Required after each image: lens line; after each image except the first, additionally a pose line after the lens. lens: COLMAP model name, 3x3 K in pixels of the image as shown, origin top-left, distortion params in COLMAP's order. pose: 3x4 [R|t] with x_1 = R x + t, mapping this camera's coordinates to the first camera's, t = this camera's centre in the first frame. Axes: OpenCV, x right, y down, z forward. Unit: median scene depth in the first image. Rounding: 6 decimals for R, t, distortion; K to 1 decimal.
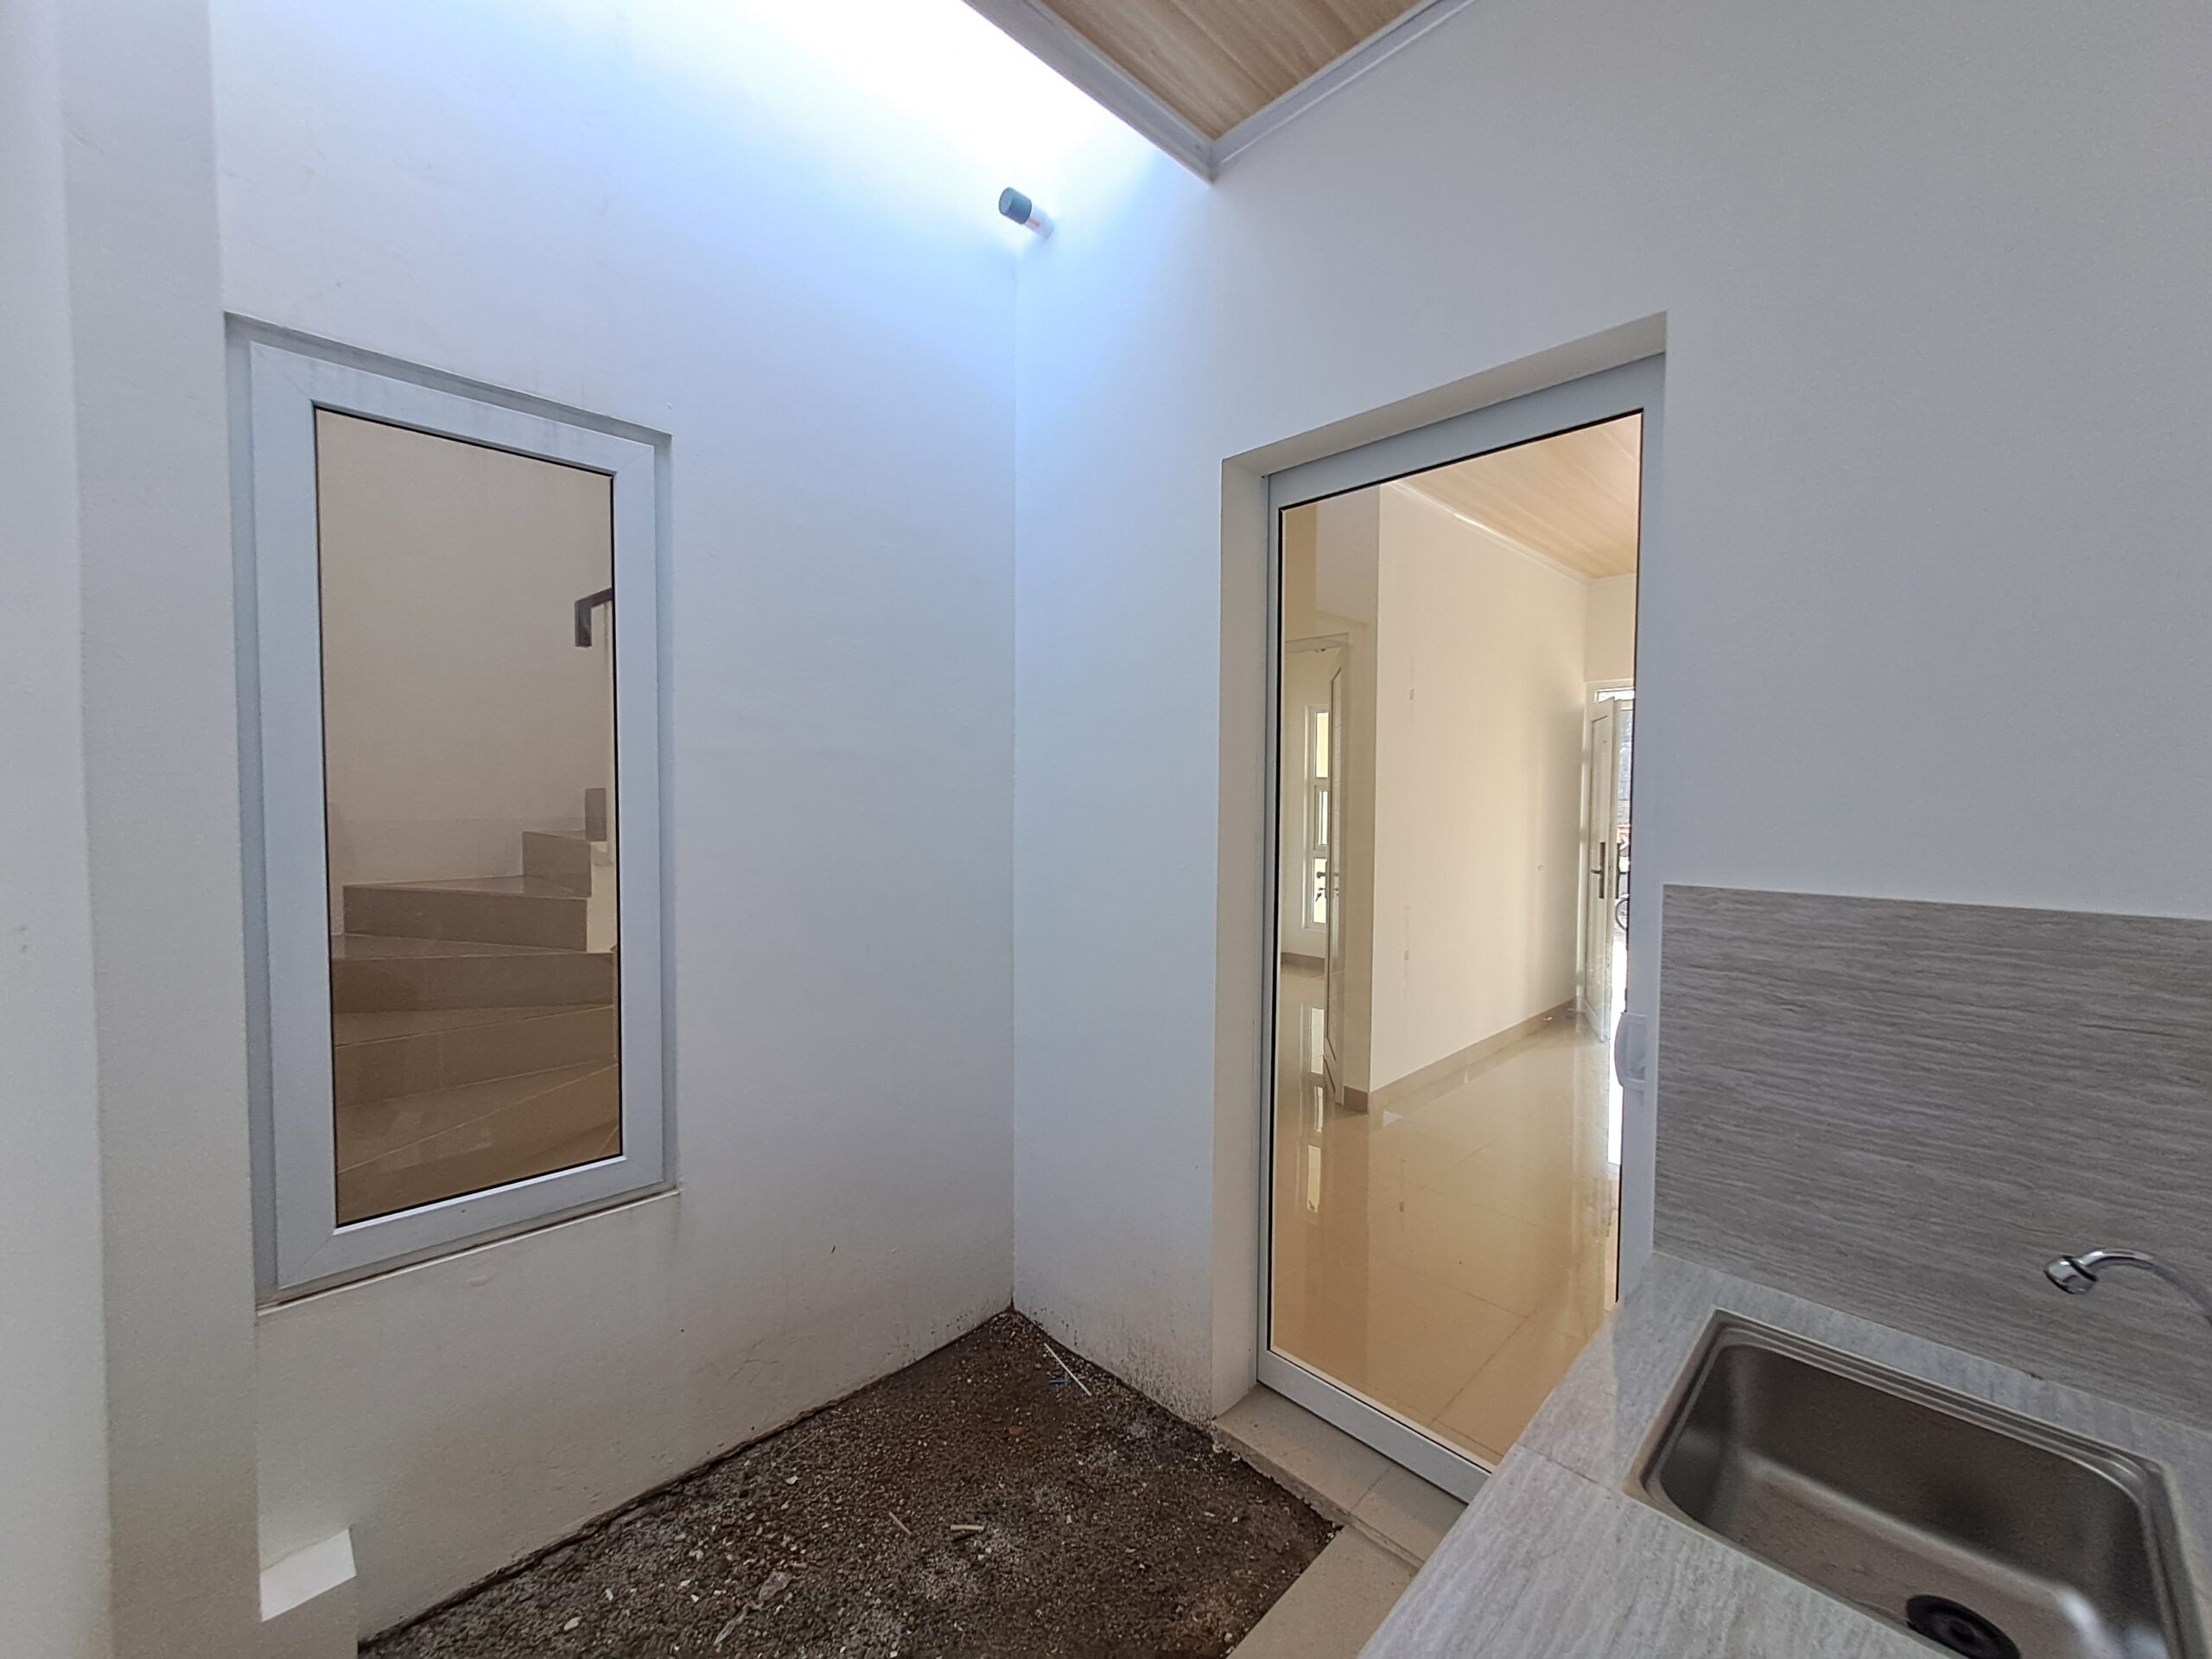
lens RADIAL K [[871.4, 0, 1106.0], [0, 871.4, 829.5], [0, 0, 1]] dist [-0.007740, 0.000064]
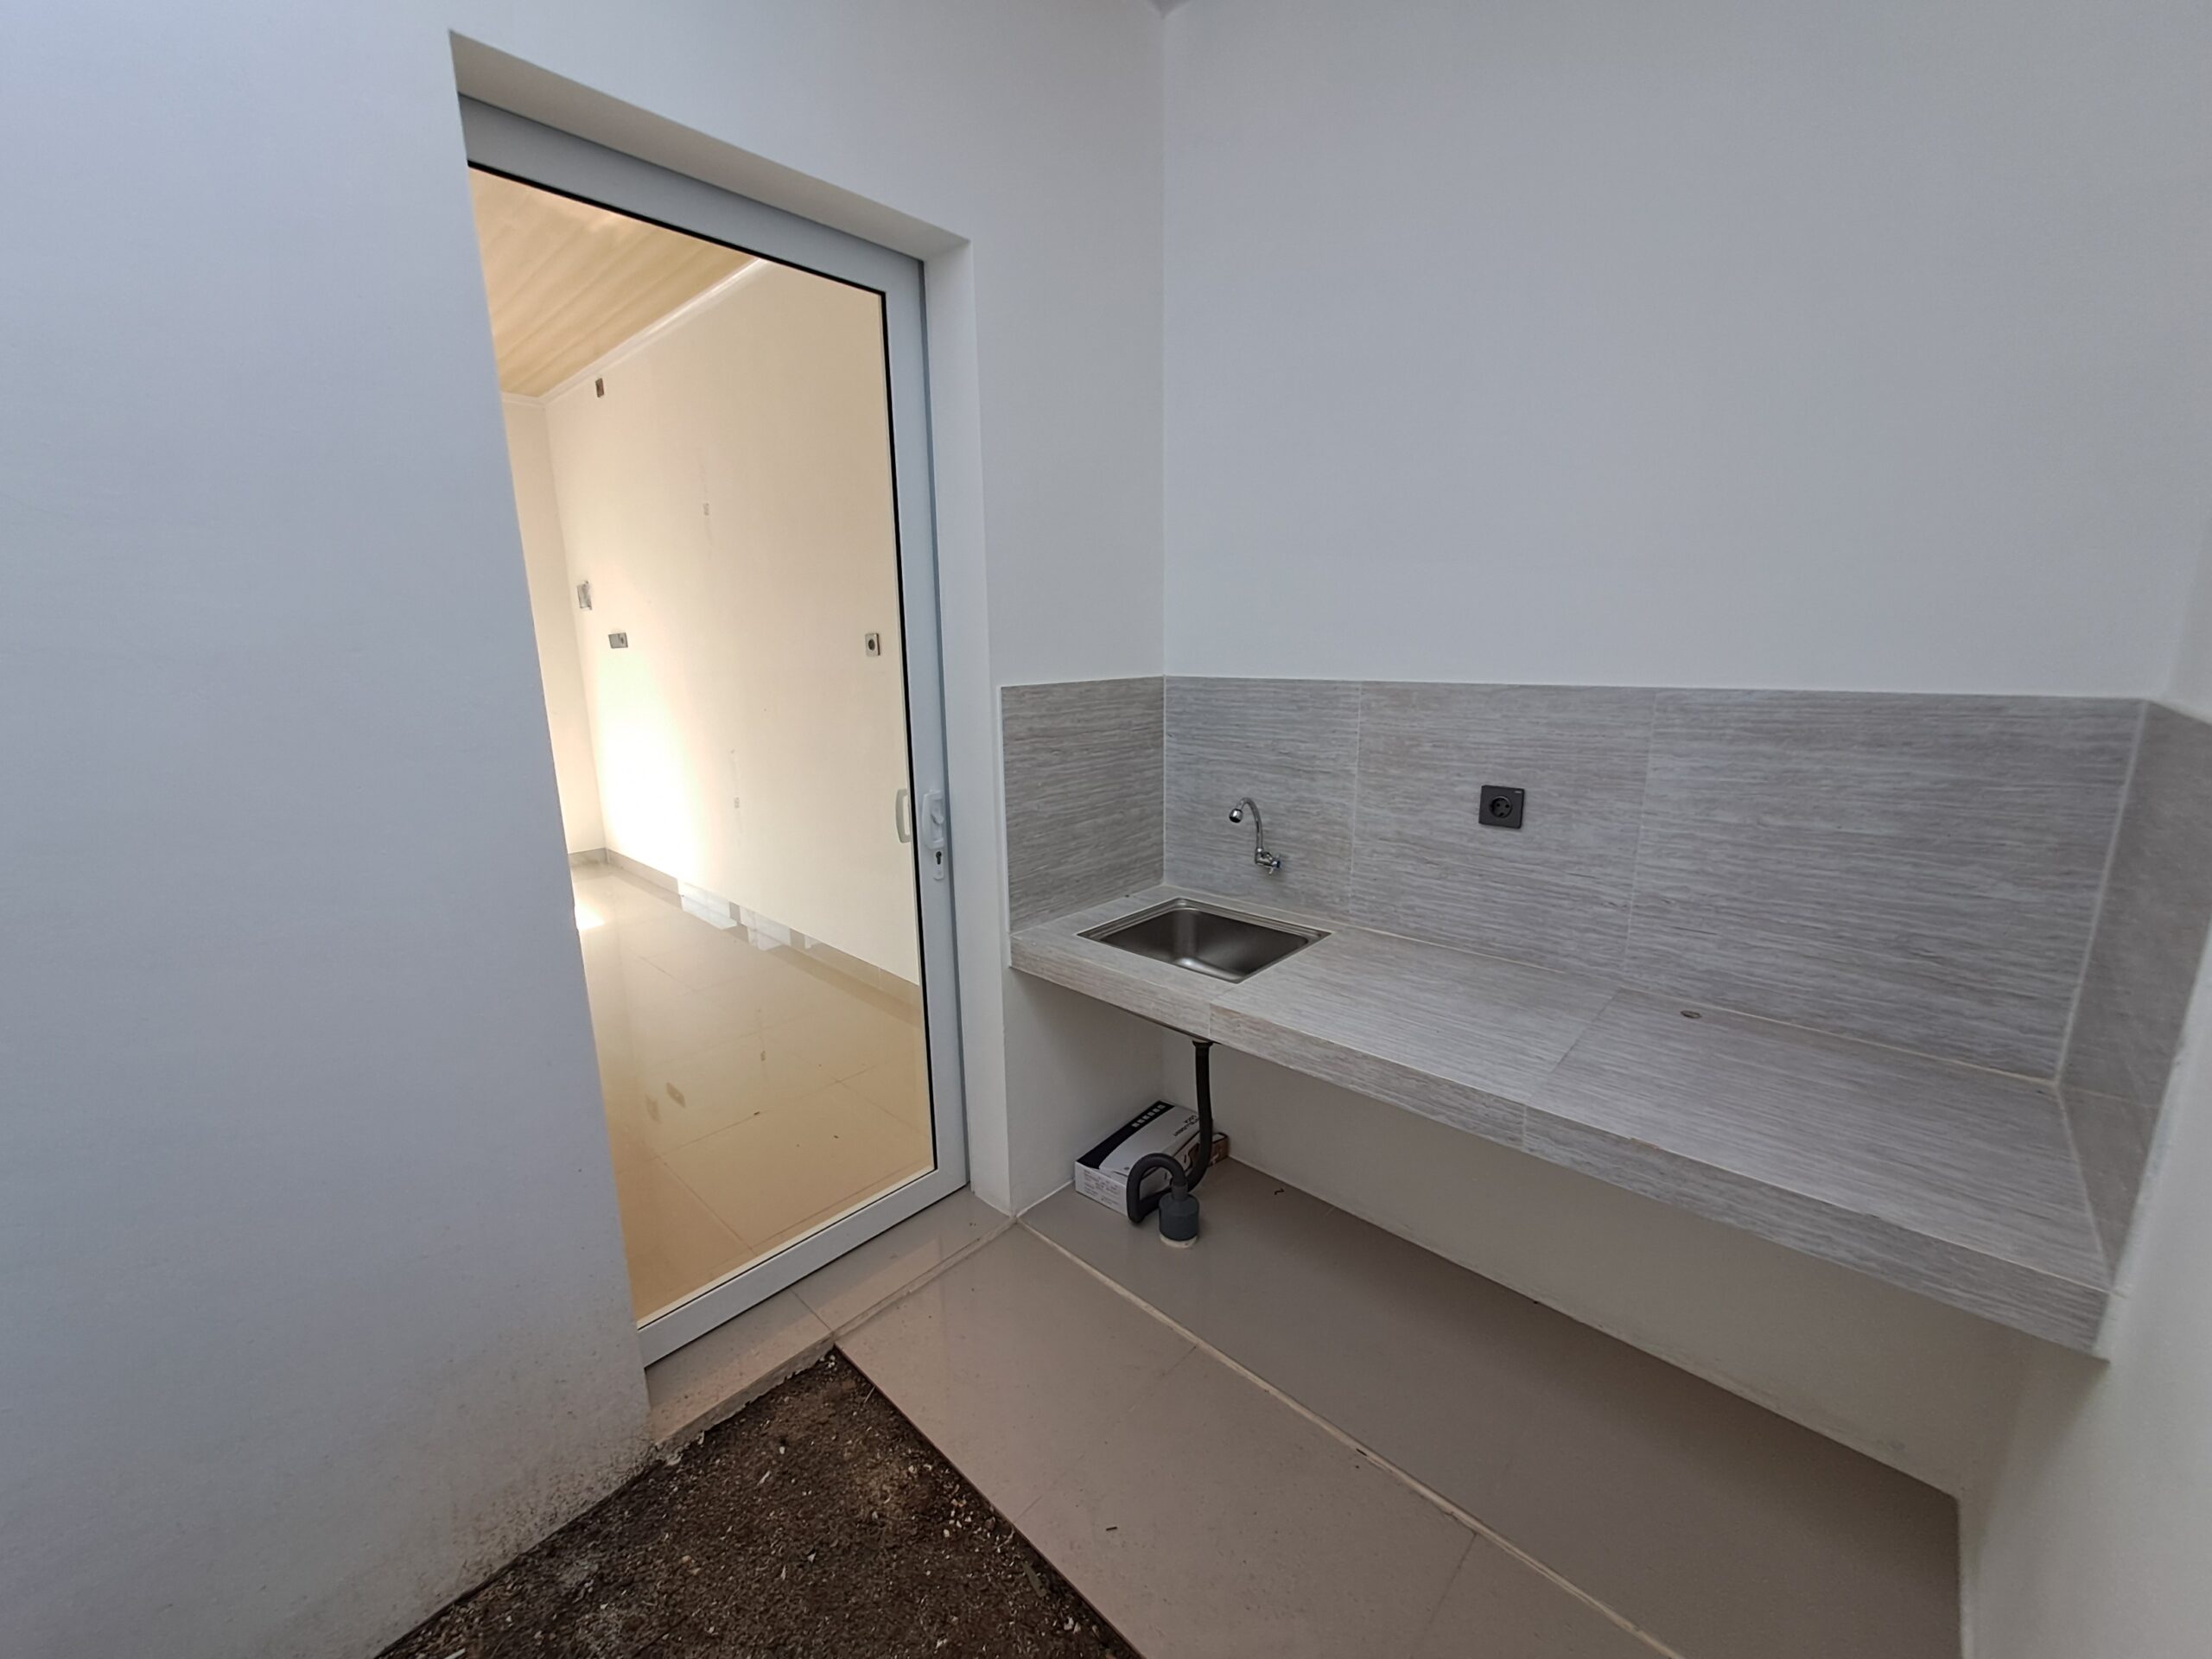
lens RADIAL K [[869.9, 0, 1101.2], [0, 869.9, 828.2], [0, 0, 1]] dist [0.000471, 0.000243]
pose [[-0.045008, -0.222292, 0.973941, -0.864641], [0.050940, 0.973150, 0.224465, -0.025564], [-0.997687, 0.059715, -0.032476, 0.948936]]
